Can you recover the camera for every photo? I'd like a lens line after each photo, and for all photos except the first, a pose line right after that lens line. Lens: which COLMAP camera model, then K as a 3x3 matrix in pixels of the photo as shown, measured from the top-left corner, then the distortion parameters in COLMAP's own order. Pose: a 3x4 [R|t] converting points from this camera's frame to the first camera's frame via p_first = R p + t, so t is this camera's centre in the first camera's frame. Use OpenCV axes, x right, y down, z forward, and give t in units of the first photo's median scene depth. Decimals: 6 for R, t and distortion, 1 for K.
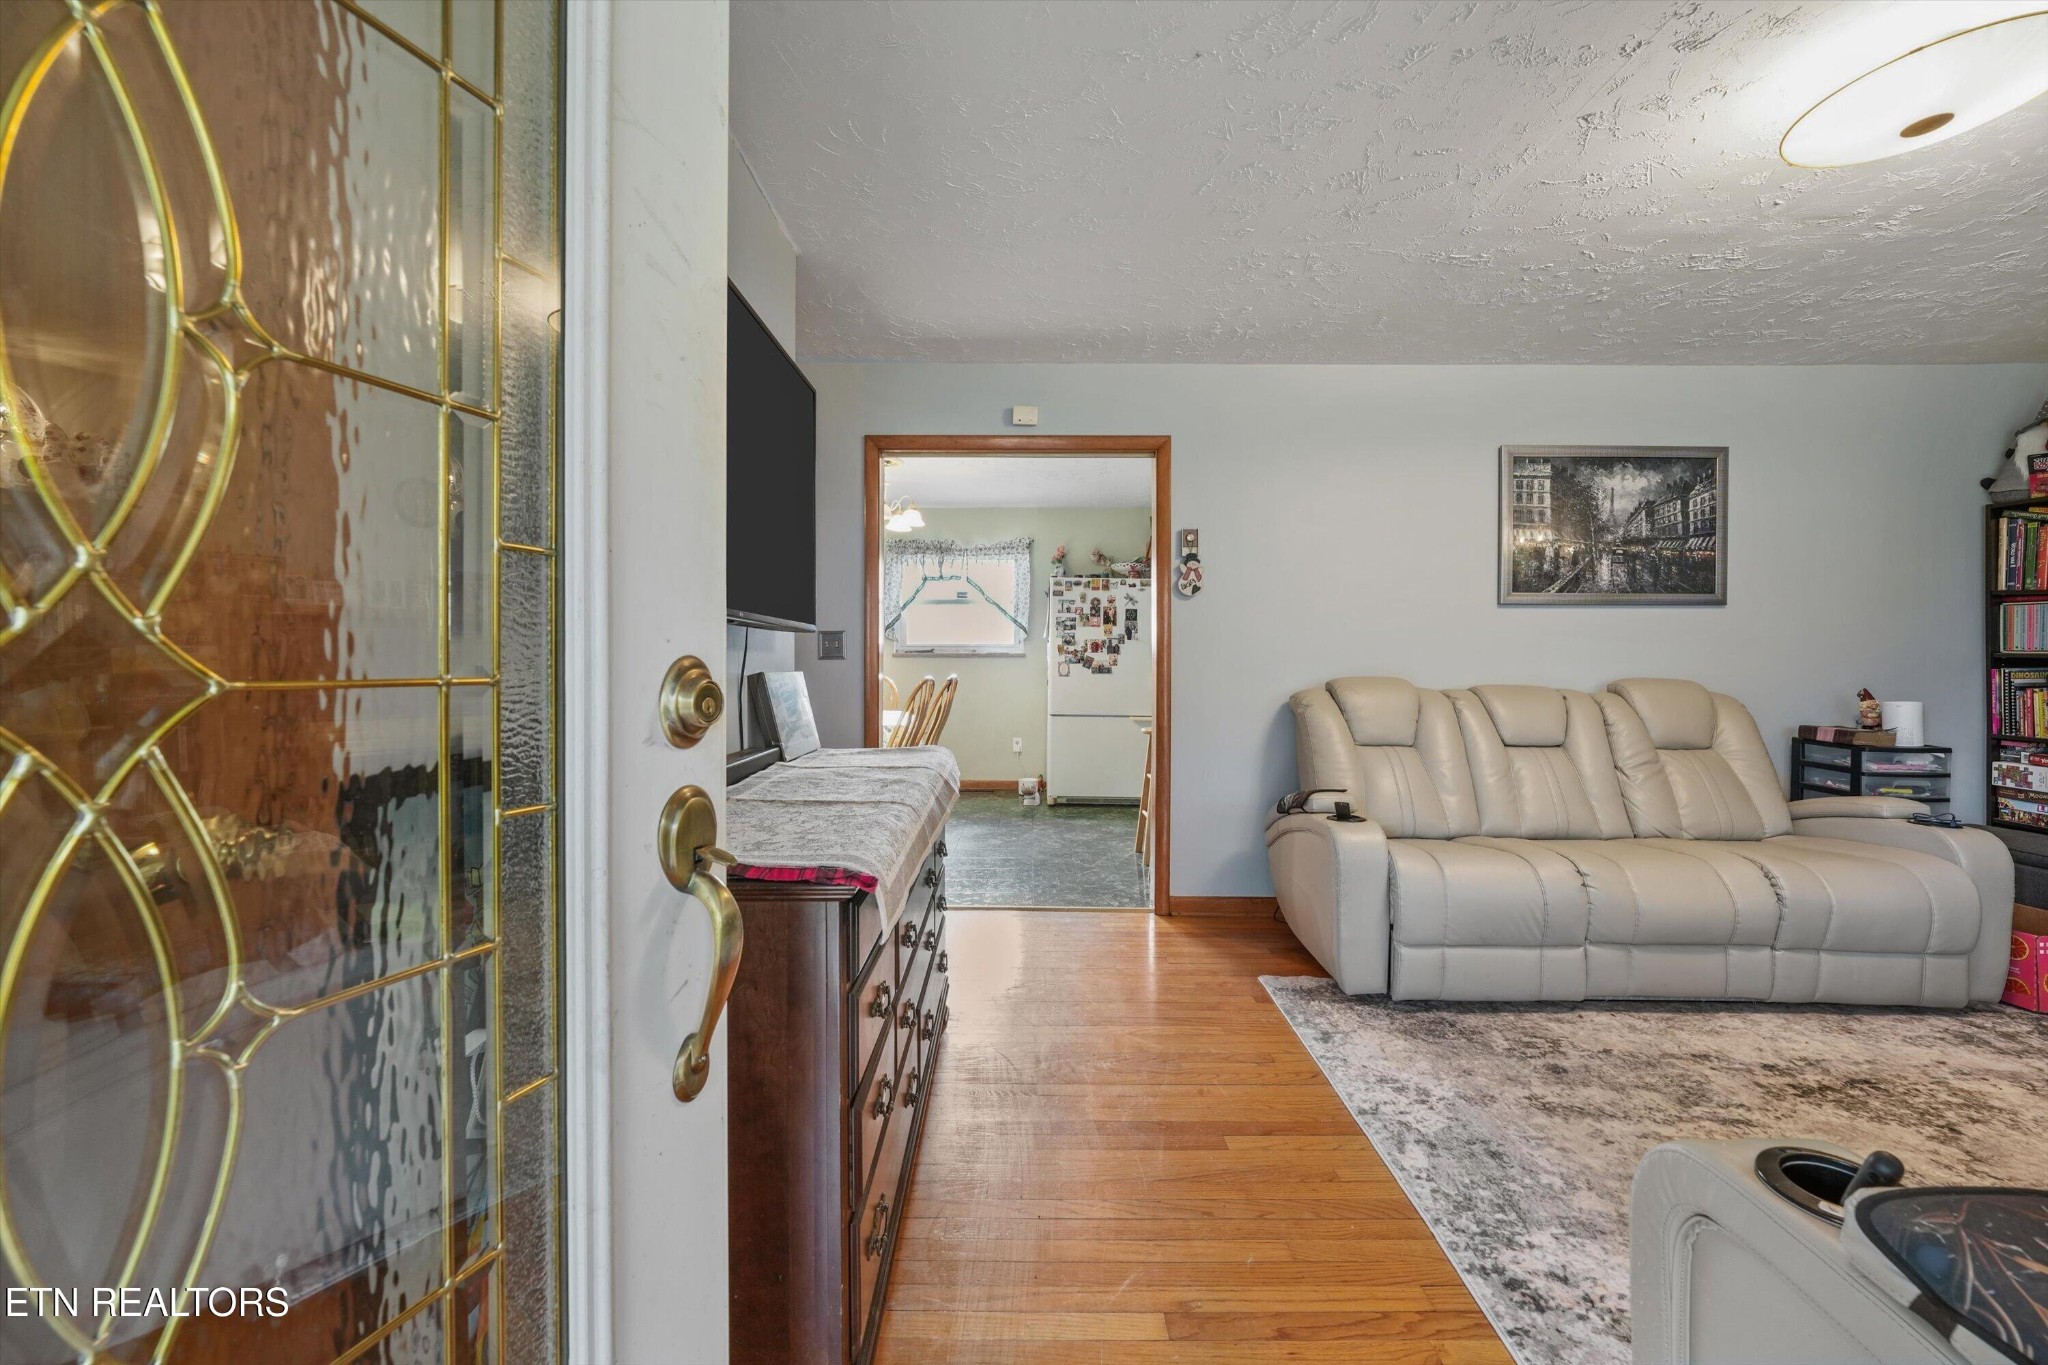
lens RADIAL K [[801.9, 0, 1032.3], [0, 801.9, 652.6], [0, 0, 1]] dist [-0.014830, 0.003668]
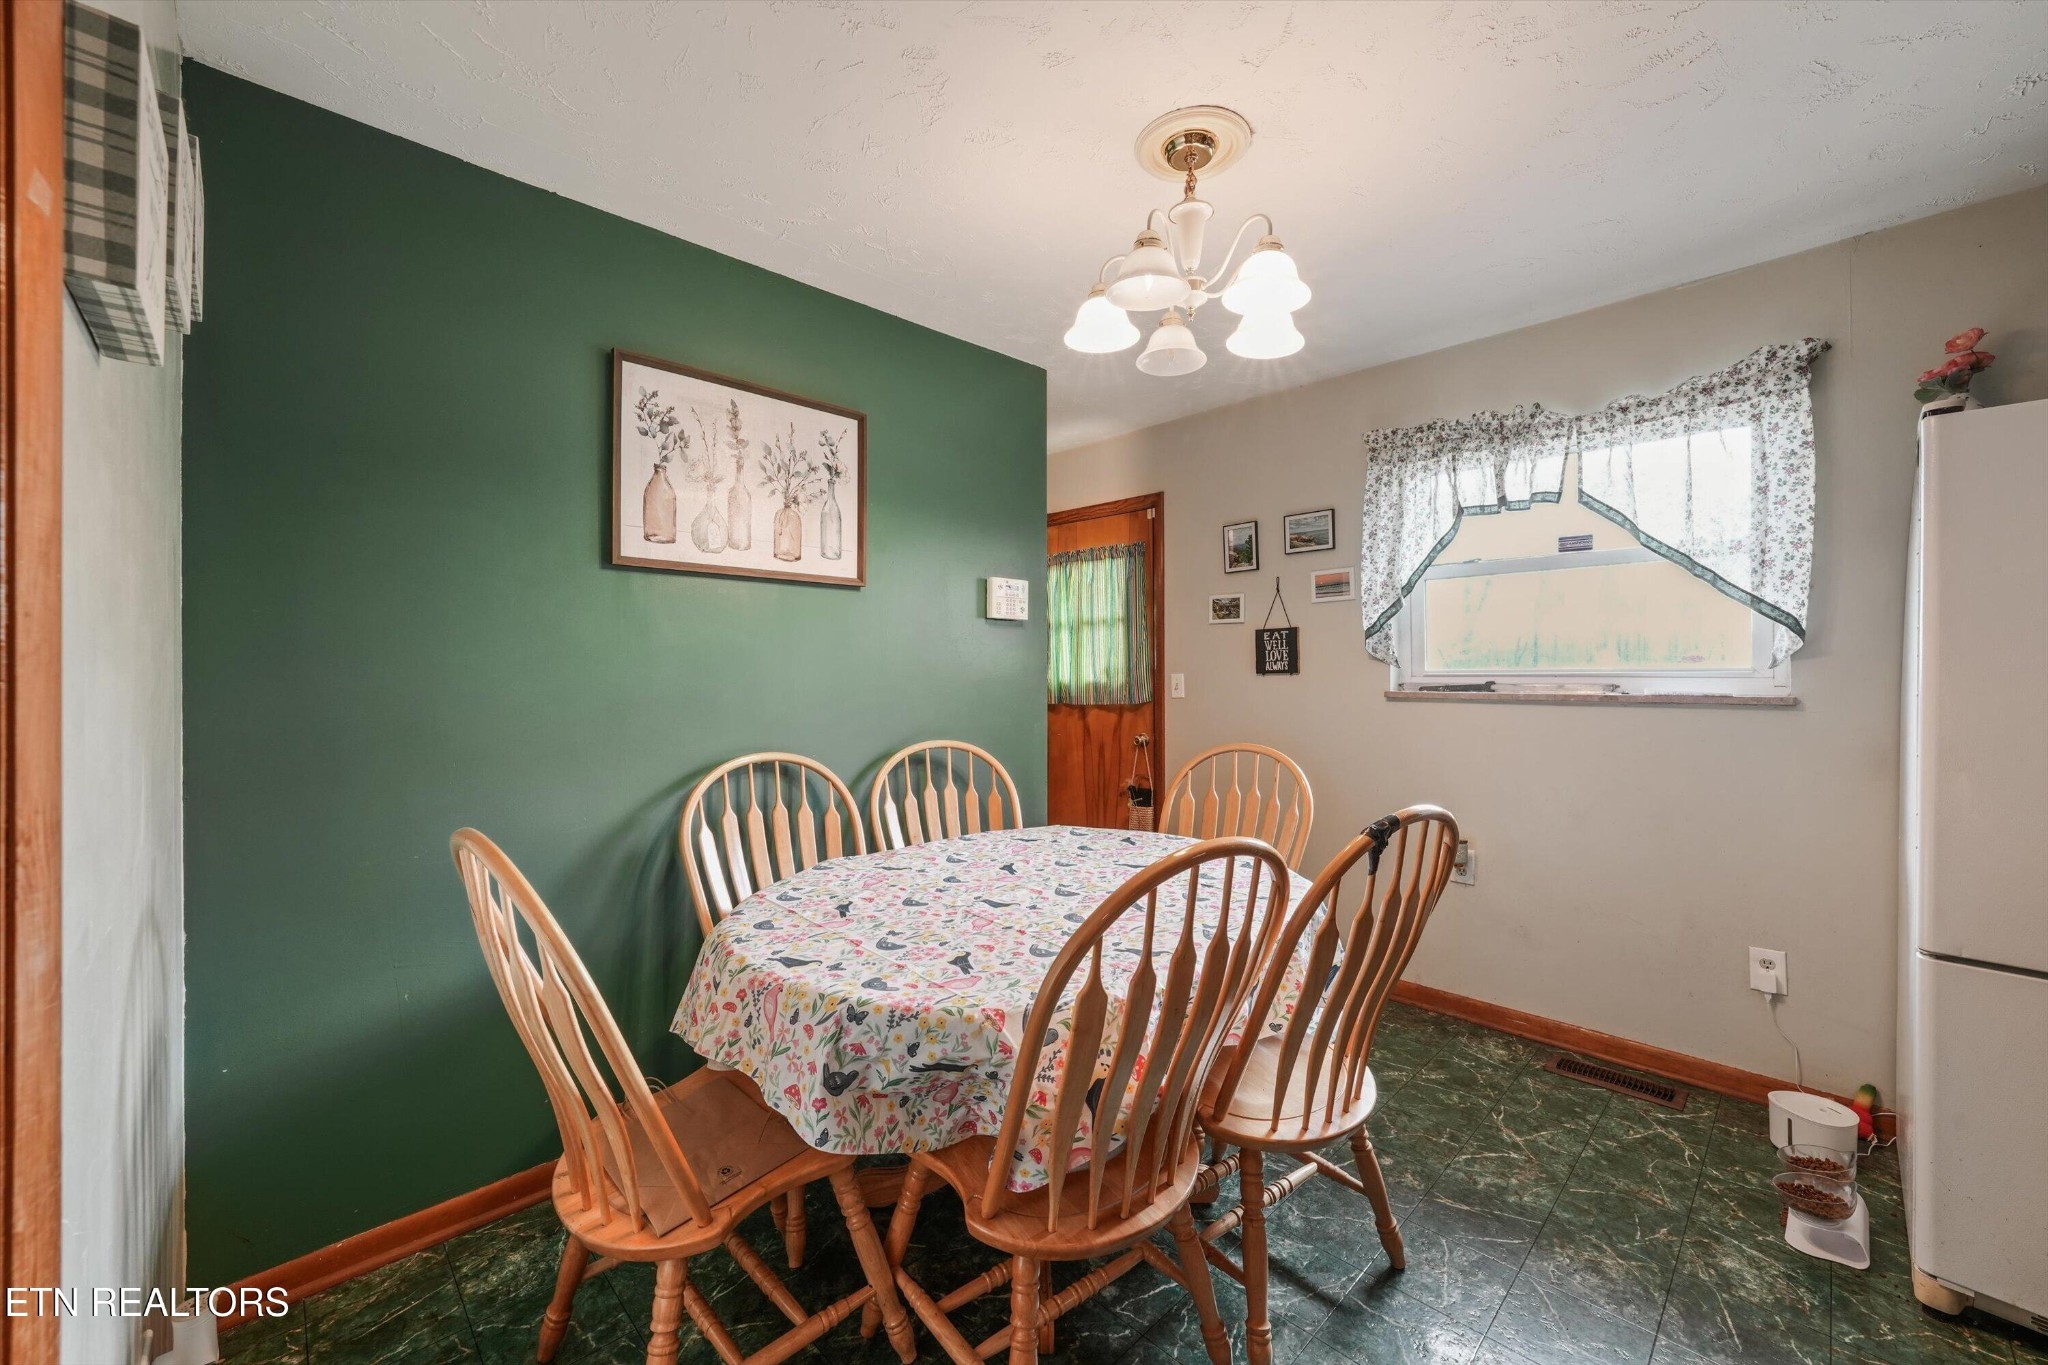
lens RADIAL K [[801.9, 0, 1017.3], [0, 801.9, 669.2], [0, 0, 1]] dist [-0.014830, 0.003668]
pose [[0.699691, -0.004374, -0.714432, -0.000697], [0.006889, 0.999976, 0.000625, -0.025120], [0.714412, -0.005359, 0.699705, 1.066610]]
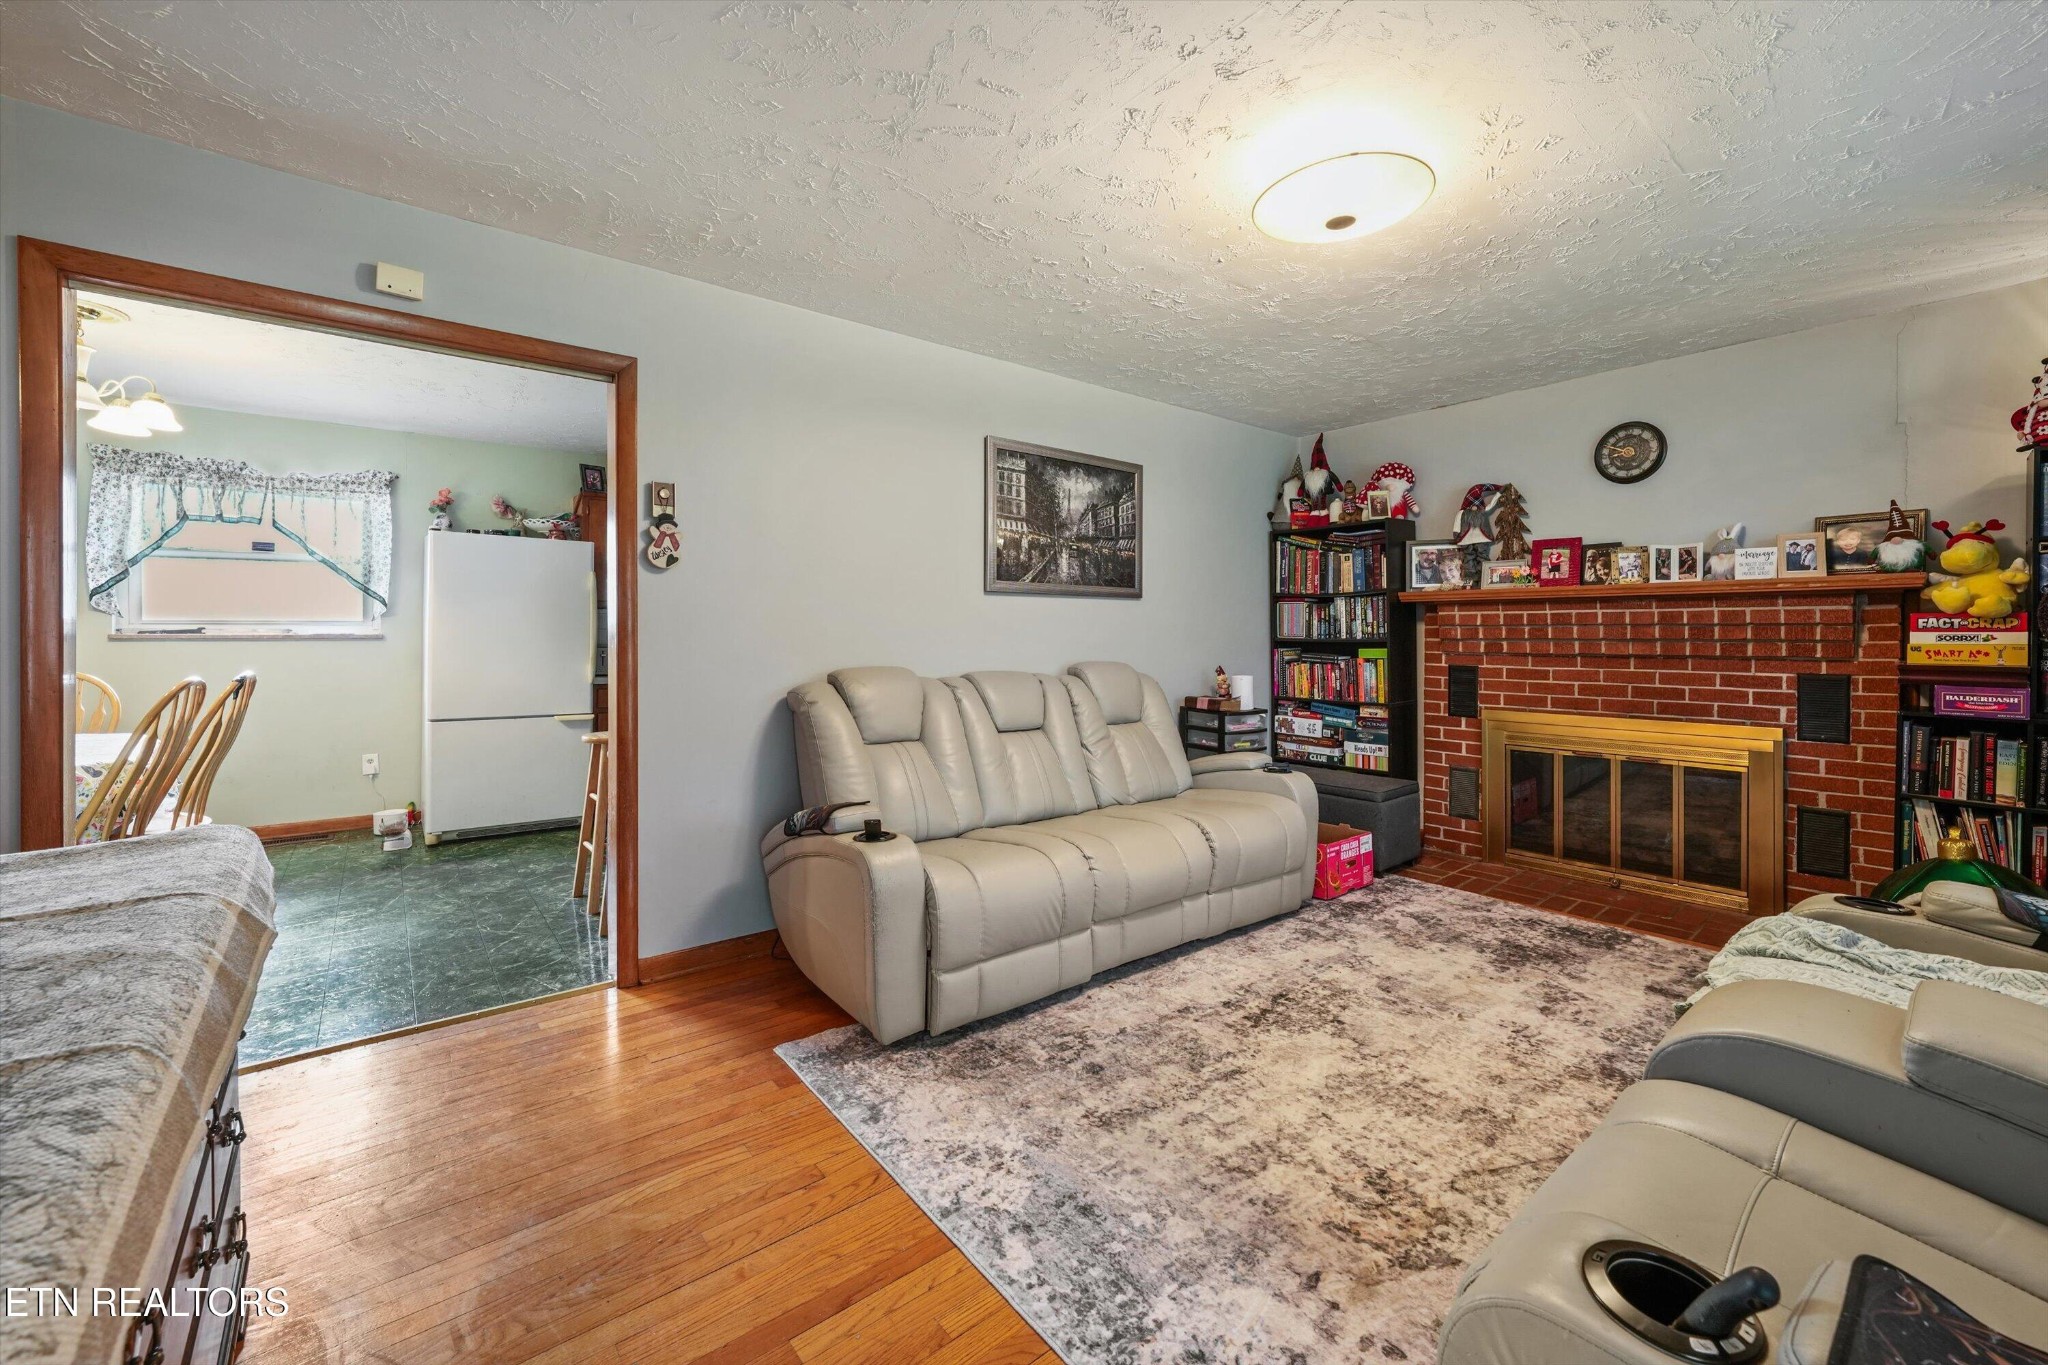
lens RADIAL K [[801.9, 0, 1018.0], [0, 801.9, 632.6], [0, 0, 1]] dist [-0.014830, 0.003668]
pose [[0.778788, -0.000746, 0.627287, -0.025512], [-0.005497, 0.999953, 0.008014, -0.017755], [-0.627264, -0.009689, 0.778747, 0.190989]]
